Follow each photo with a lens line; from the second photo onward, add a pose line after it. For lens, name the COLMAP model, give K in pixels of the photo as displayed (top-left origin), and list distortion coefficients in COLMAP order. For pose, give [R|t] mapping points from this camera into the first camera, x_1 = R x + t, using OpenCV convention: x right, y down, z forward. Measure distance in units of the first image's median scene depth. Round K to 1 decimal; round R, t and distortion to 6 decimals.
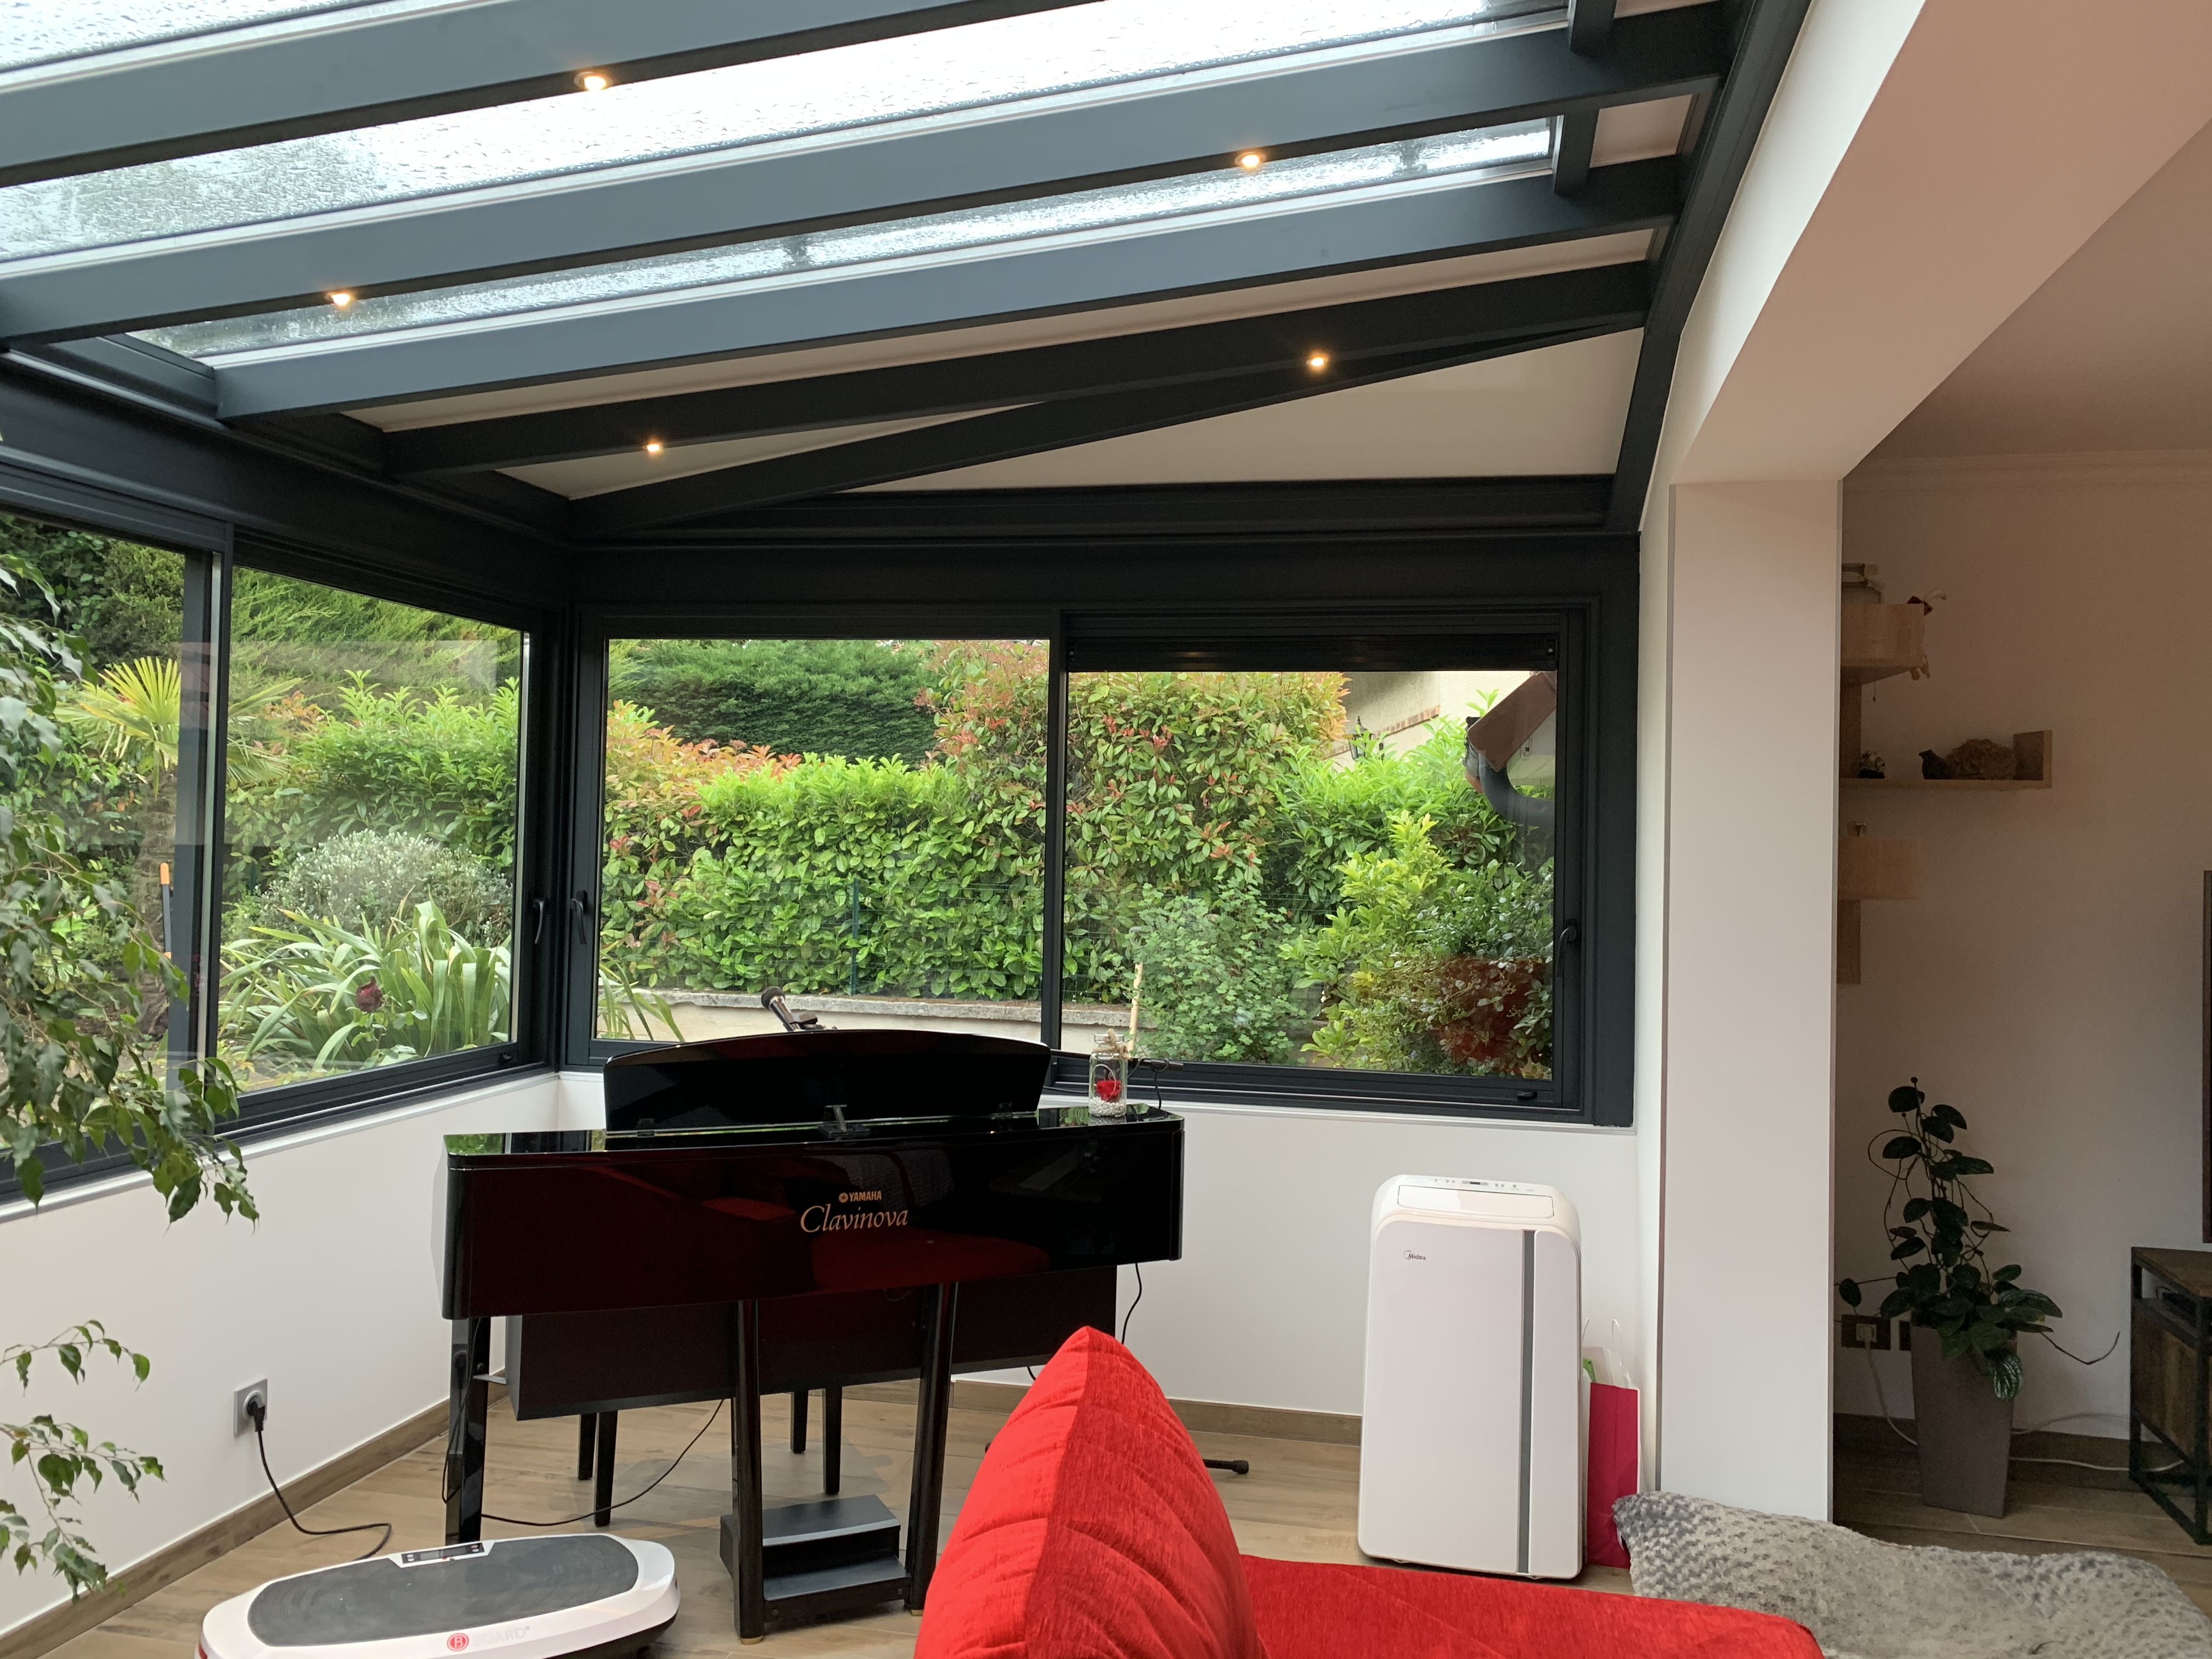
lens RADIAL K [[1677.8, 0, 1120.7], [0, 1677.8, 796.7], [0, 0, 1]] dist [0.021303, -0.014190]
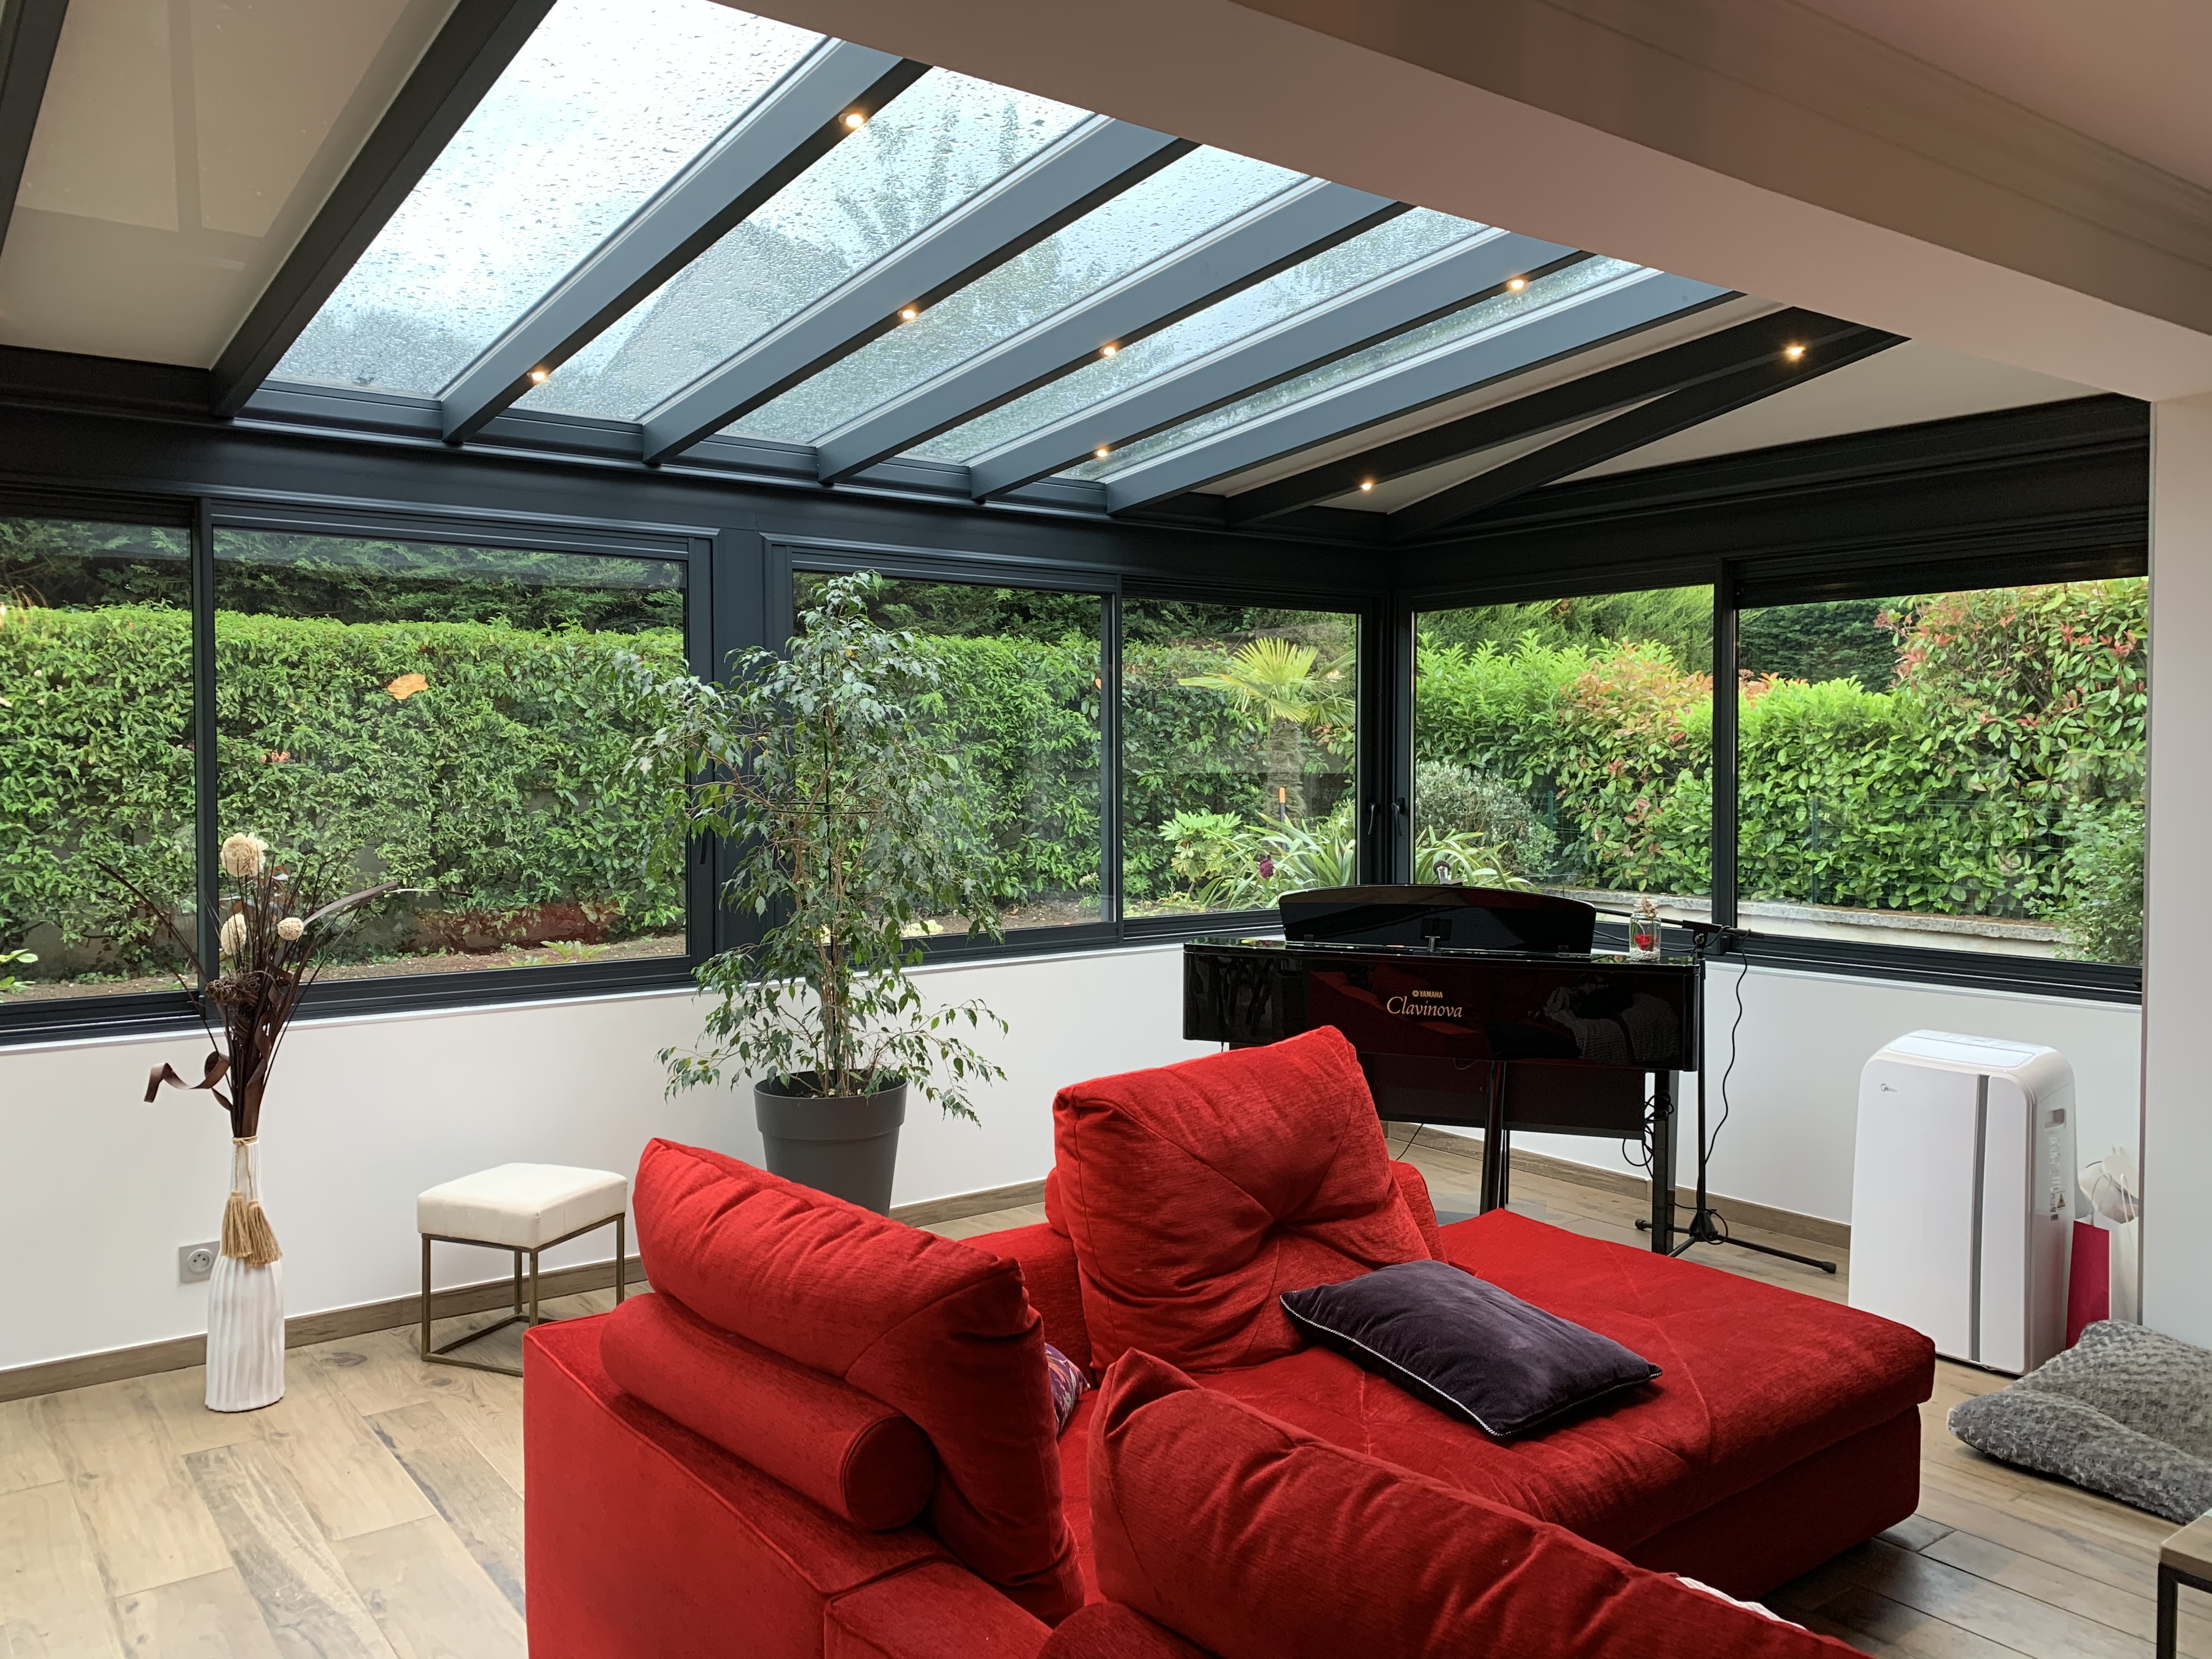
lens RADIAL K [[1677.8, 0, 1090.4], [0, 1677.8, 830.6], [0, 0, 1]] dist [0.021303, -0.014190]
pose [[0.745557, 0.006130, -0.666414, 0.213749], [0.034458, 0.998266, 0.047733, 0.004233], [0.665551, -0.058551, 0.744052, -0.103291]]
